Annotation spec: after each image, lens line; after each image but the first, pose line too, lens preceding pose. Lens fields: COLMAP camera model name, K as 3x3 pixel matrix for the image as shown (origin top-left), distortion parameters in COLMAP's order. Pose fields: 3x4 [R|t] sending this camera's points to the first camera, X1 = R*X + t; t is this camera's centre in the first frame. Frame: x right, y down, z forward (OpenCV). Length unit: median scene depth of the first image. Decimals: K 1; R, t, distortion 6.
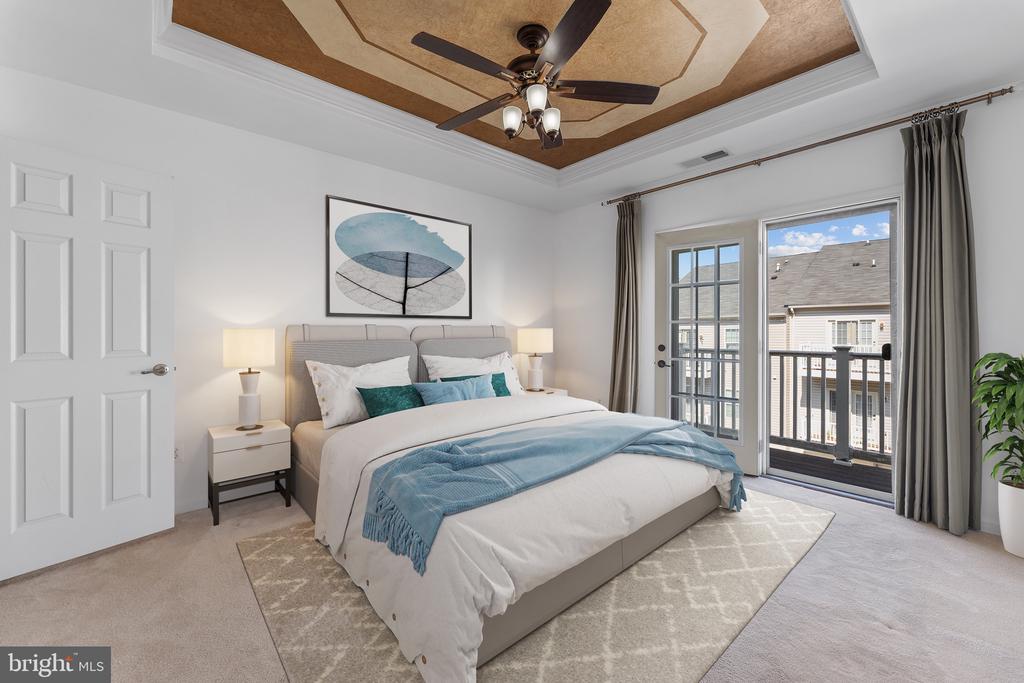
lens RADIAL K [[410.8, 0, 517.7], [0, 410.8, 333.5], [0, 0, 1]] dist [0.004655, -0.001240]
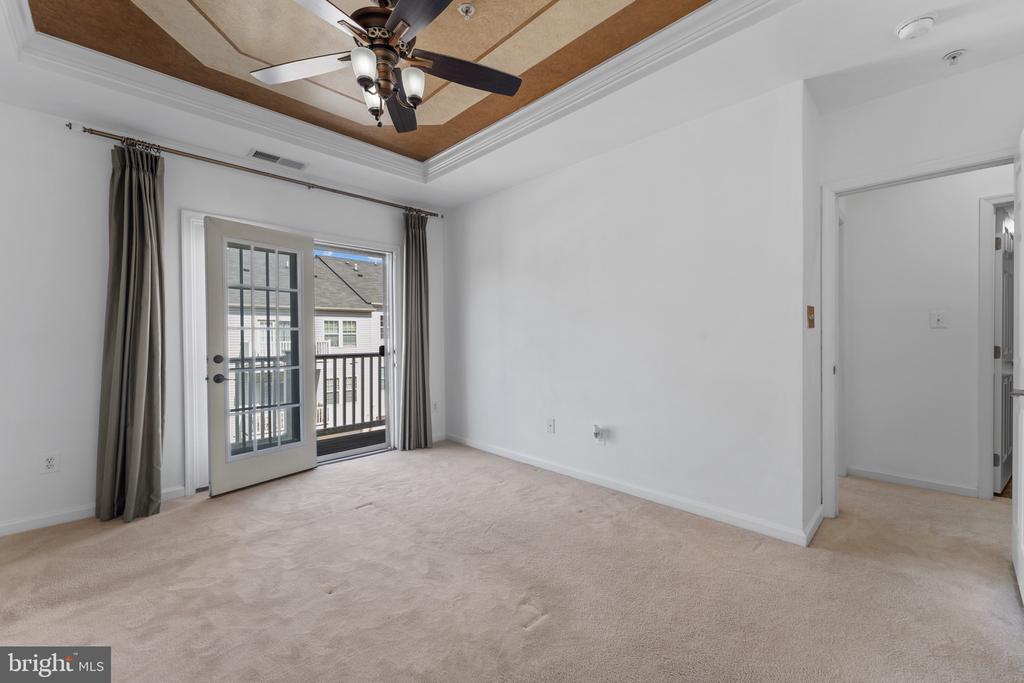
lens RADIAL K [[410.8, 0, 517.8], [0, 410.8, 338.7], [0, 0, 1]] dist [0.004655, -0.001240]
pose [[-0.055577, -0.008307, 0.998420, -0.562282], [0.010079, 0.999910, 0.008880, -0.007912], [-0.998404, 0.010557, -0.055488, 0.510176]]
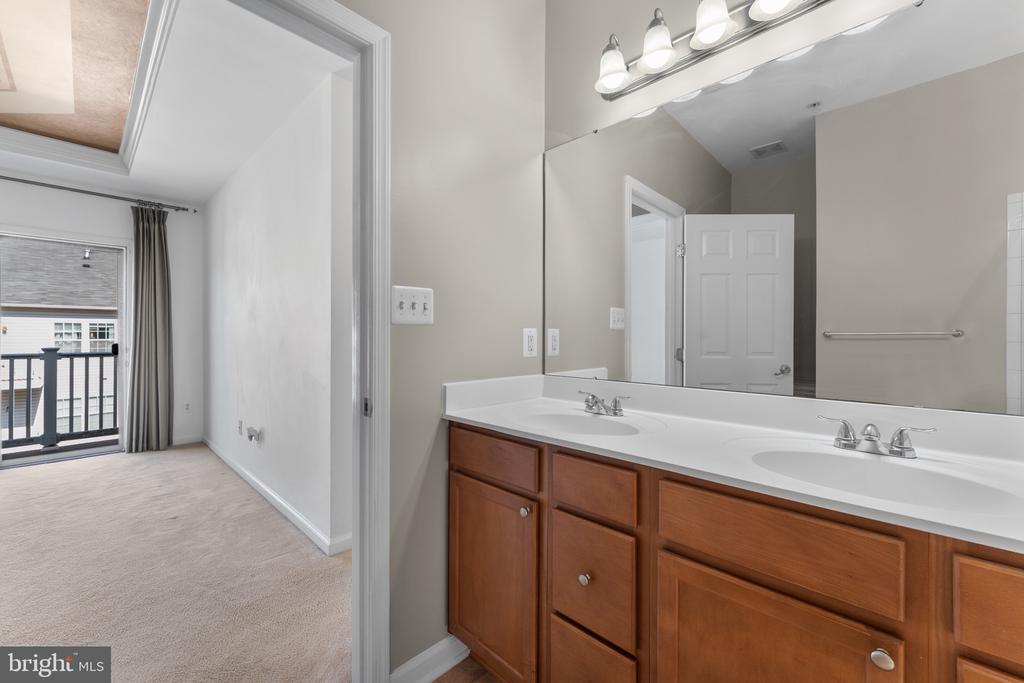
lens RADIAL K [[410.8, 0, 510.7], [0, 410.8, 334.9], [0, 0, 1]] dist [0.004655, -0.001240]
pose [[-0.074627, 0.004574, 0.997201, -0.581939], [0.001674, 0.999989, -0.004462, 0.002841], [-0.997210, 0.001336, -0.074634, -0.252780]]
